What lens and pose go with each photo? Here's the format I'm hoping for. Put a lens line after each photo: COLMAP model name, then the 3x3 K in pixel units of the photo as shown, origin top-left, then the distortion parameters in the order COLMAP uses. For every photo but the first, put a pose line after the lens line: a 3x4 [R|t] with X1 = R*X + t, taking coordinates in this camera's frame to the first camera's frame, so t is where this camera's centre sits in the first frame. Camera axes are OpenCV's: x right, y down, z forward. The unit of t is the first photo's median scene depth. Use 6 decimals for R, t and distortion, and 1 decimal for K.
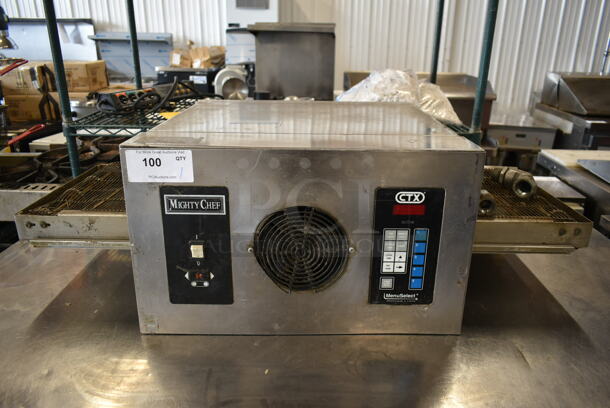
lens RADIAL K [[457.7, 0, 305.0], [0, 457.7, 204.0], [0, 0, 1]] dist [-0.015701, 0.002963]
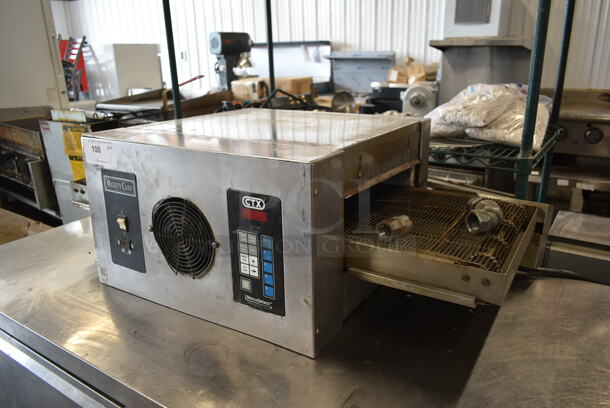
lens RADIAL K [[457.7, 0, 305.0], [0, 457.7, 204.0], [0, 0, 1]] dist [-0.015701, 0.002963]
pose [[0.852799, 0.135880, -0.504253, 0.788364], [-0.153584, 0.988114, 0.006522, -0.033652], [0.499145, 0.071883, 0.863532, 0.162129]]
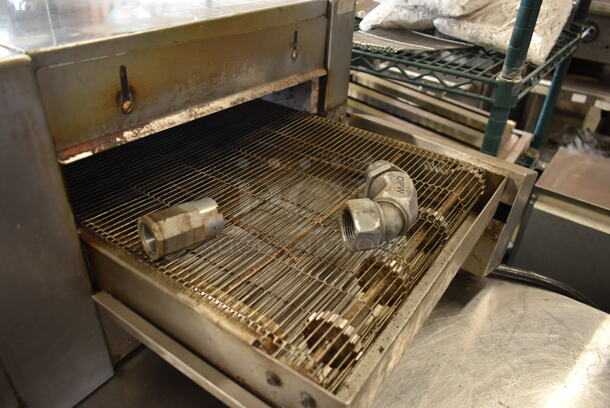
lens RADIAL K [[457.7, 0, 305.0], [0, 457.7, 204.0], [0, 0, 1]] dist [-0.015701, 0.002963]
pose [[0.829387, 0.323481, -0.455497, 0.779548], [-0.226991, 0.940104, 0.254321, -0.189735], [0.510482, -0.107537, 0.853138, 0.815909]]
